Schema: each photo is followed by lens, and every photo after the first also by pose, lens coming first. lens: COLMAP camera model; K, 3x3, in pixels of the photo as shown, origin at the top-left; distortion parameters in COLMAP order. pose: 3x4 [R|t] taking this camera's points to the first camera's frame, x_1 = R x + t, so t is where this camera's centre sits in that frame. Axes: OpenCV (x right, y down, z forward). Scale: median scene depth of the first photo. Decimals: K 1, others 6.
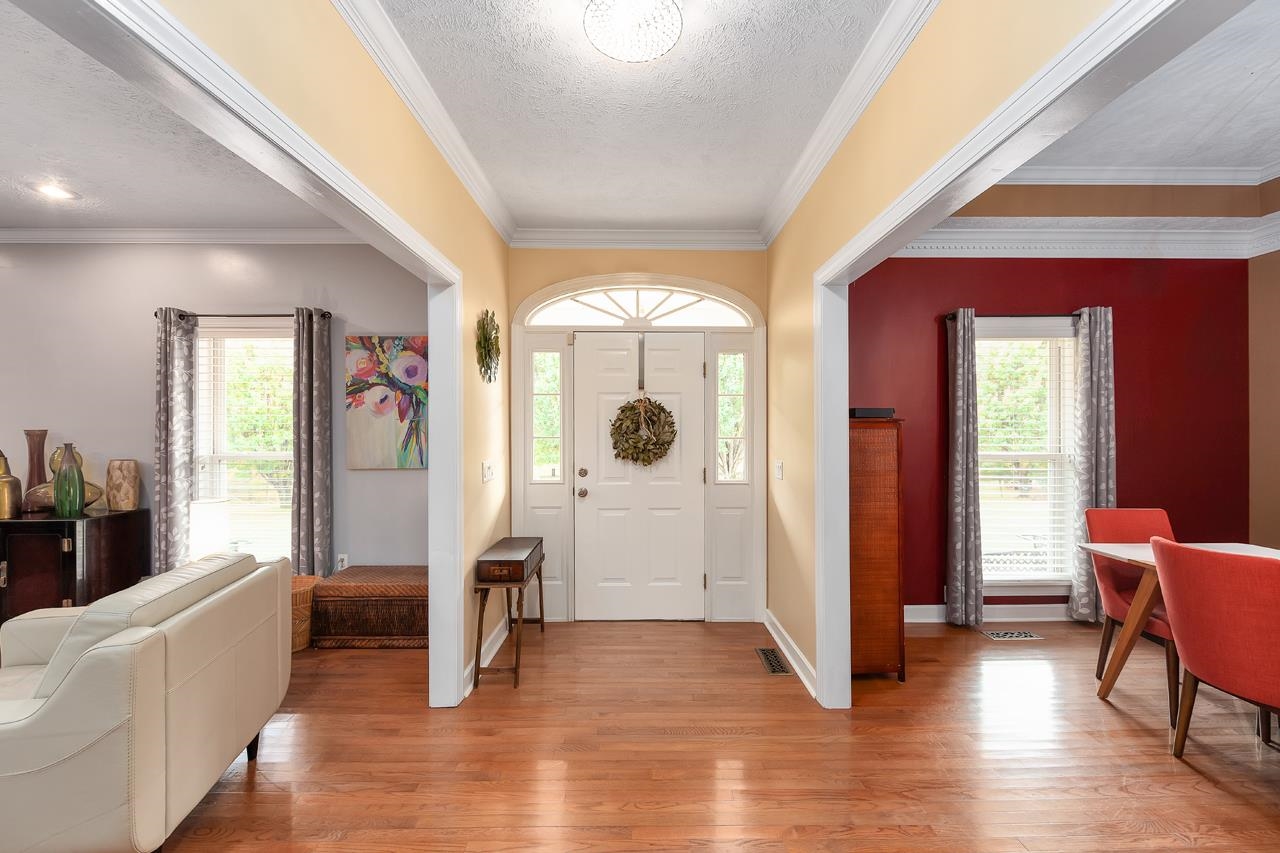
lens RADIAL K [[503.7, 0, 646.2], [0, 503.7, 435.2], [0, 0, 1]] dist [-0.000338, -0.000094]
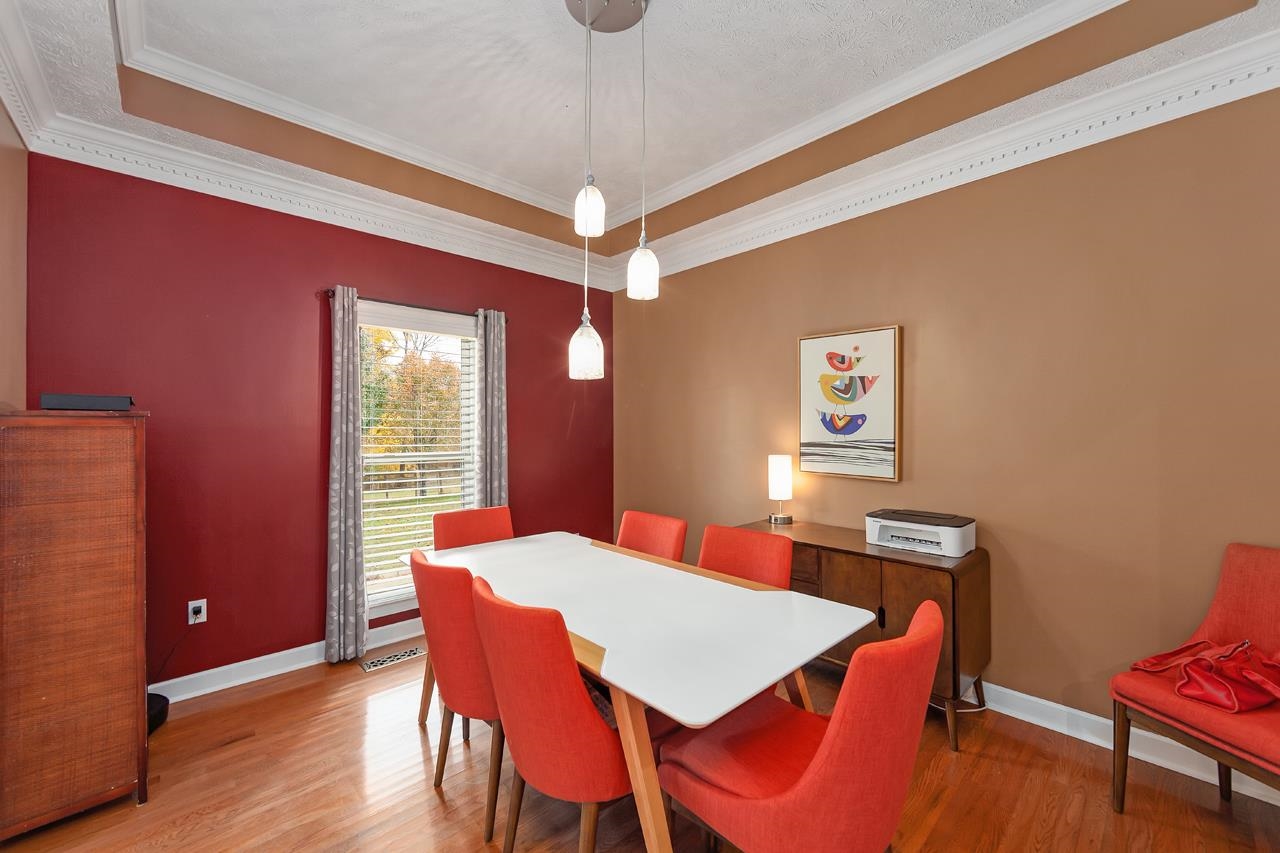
lens RADIAL K [[505.1, 0, 654.4], [0, 505.1, 425.7], [0, 0, 1]] dist [-0.001568, -0.000194]
pose [[0.725728, 0.005784, 0.687958, 0.427696], [0.001287, 0.999951, -0.009765, -0.007687], [-0.687981, 0.007973, 0.725685, 0.023339]]
